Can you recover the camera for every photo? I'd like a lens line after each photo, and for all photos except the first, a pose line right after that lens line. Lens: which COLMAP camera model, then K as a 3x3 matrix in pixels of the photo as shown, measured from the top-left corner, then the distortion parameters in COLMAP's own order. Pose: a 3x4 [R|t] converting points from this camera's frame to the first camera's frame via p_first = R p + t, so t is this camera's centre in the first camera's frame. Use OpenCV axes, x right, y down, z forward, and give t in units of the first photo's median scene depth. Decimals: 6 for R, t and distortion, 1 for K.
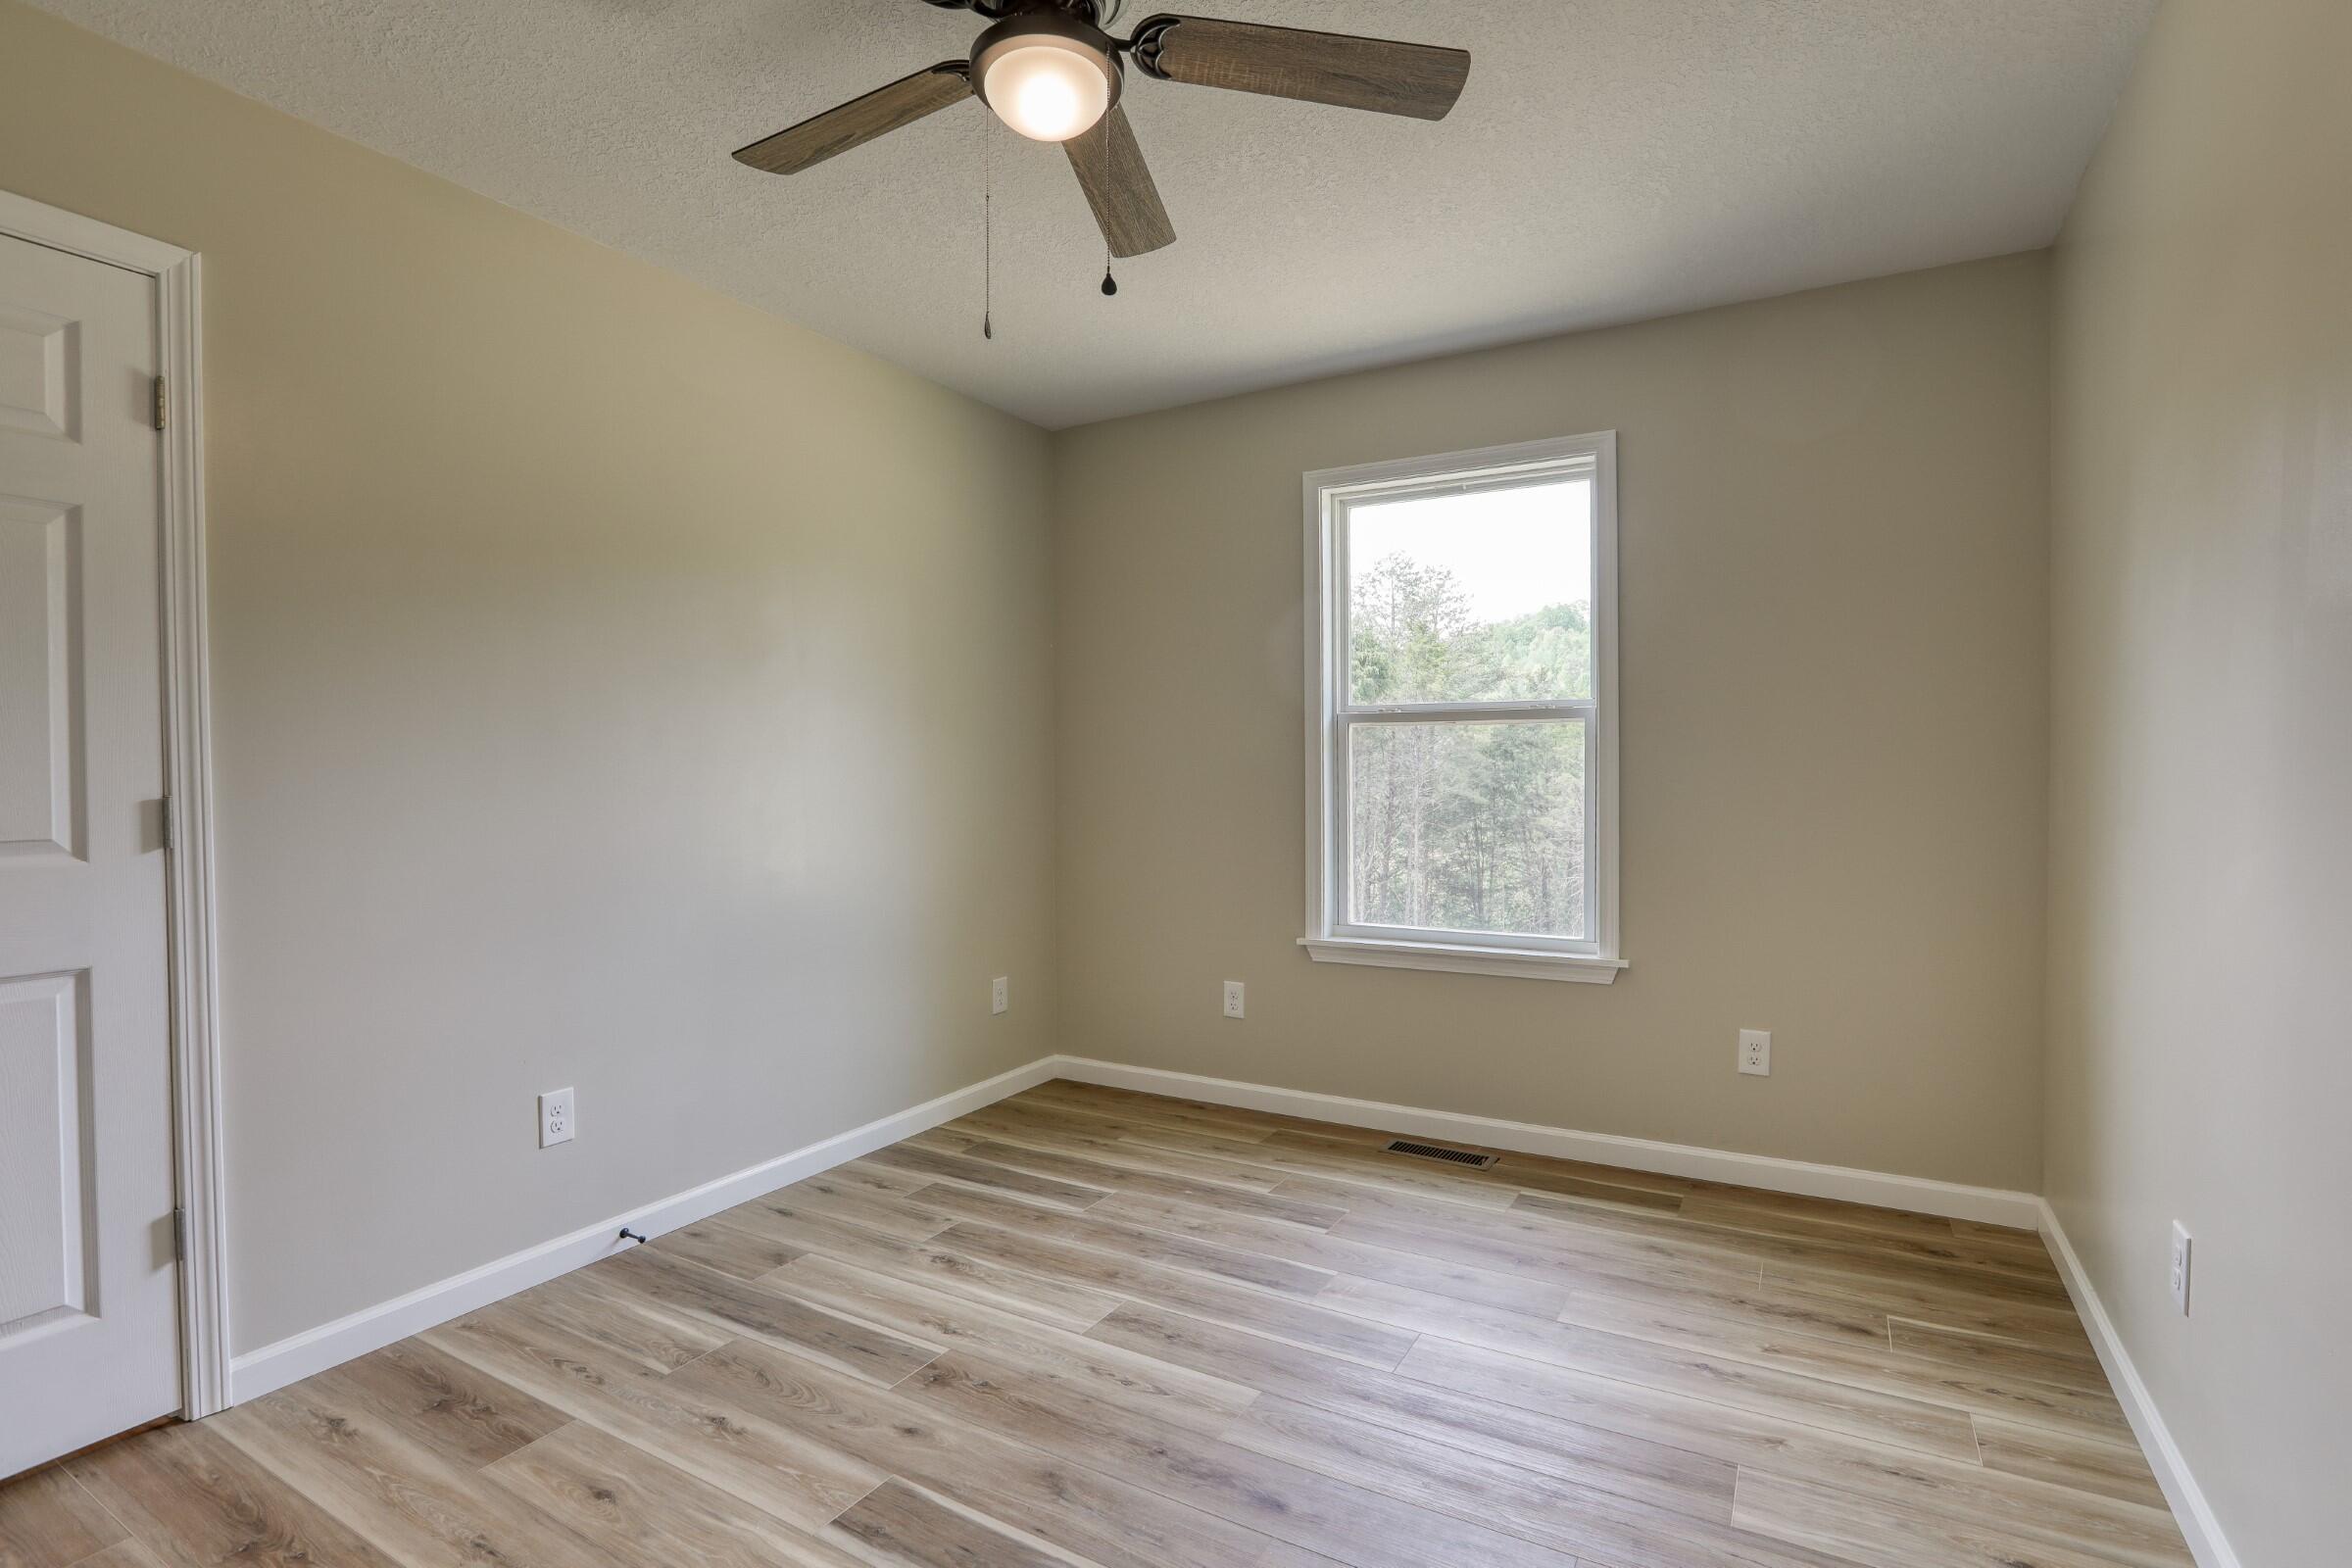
lens RADIAL K [[1093.6, 0, 1186.9], [0, 1093.6, 803.2], [0, 0, 1]] dist [-0.055427, 0.027852]
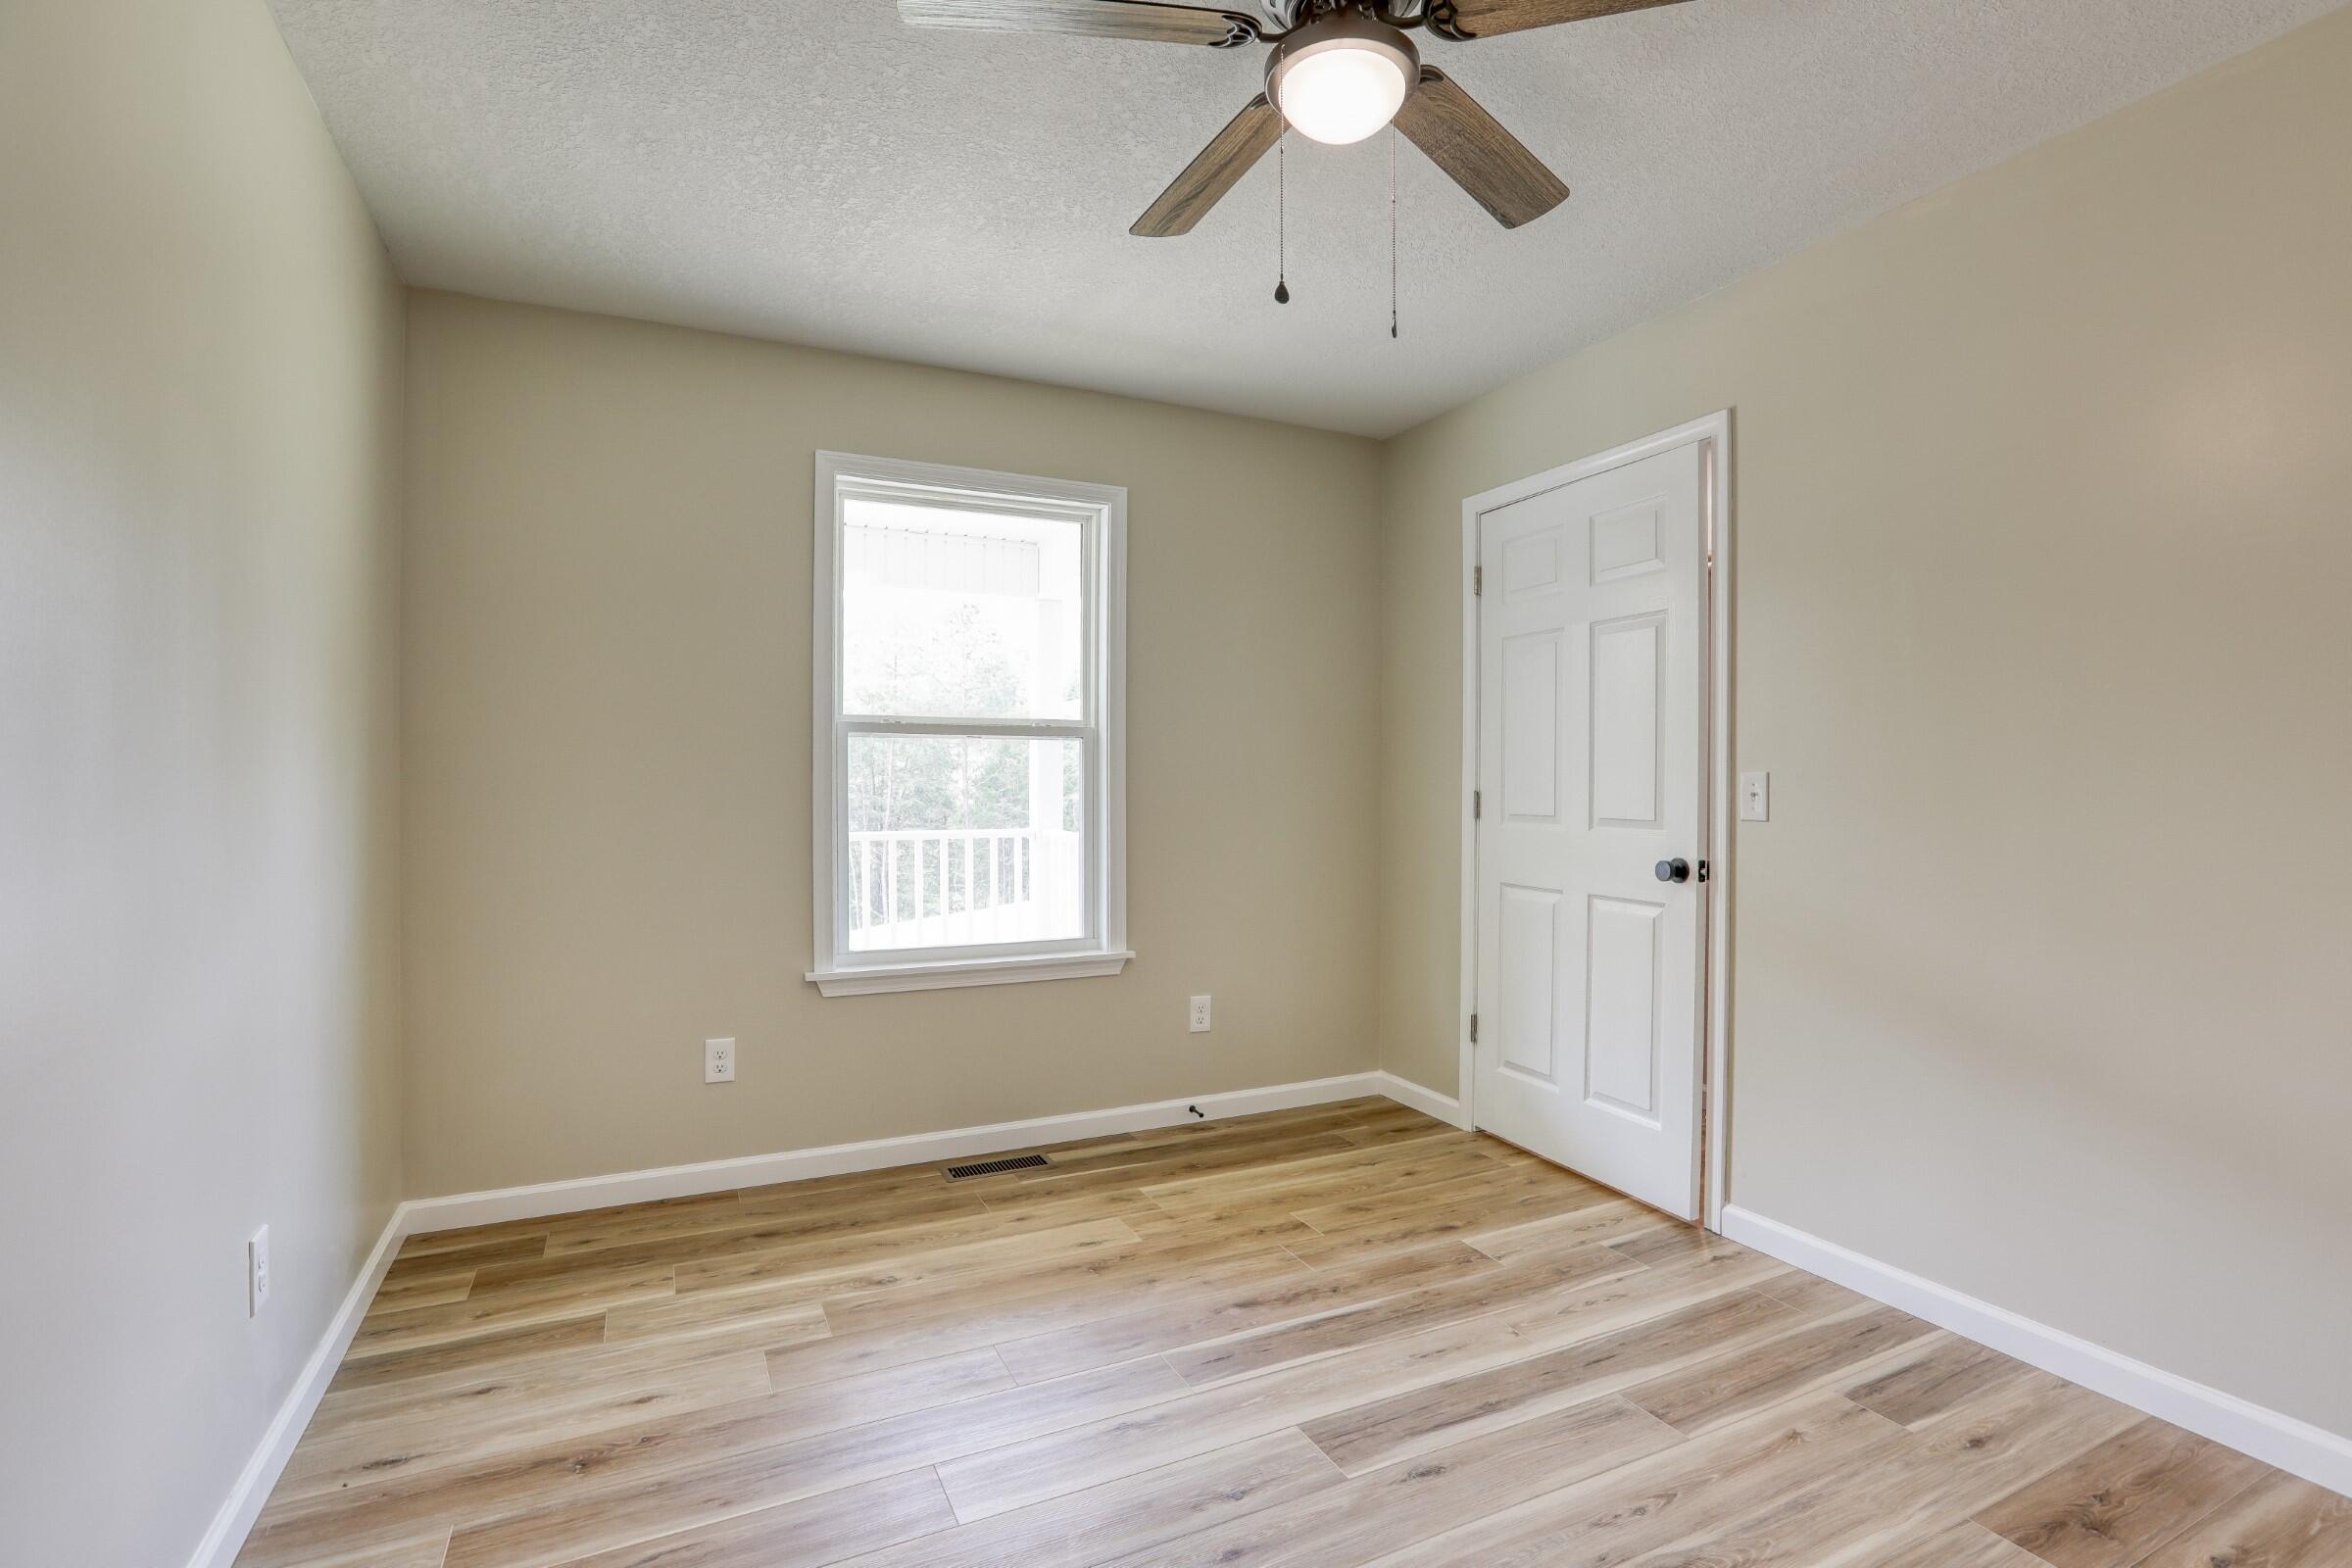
lens RADIAL K [[1093.6, 0, 1186.9], [0, 1093.6, 803.2], [0, 0, 1]] dist [-0.055427, 0.027852]
pose [[0.560649, -0.003691, 0.828045, -0.612541], [0.016632, 0.999839, -0.006804, -0.003477], [-0.827887, 0.017586, 0.560620, 0.352332]]
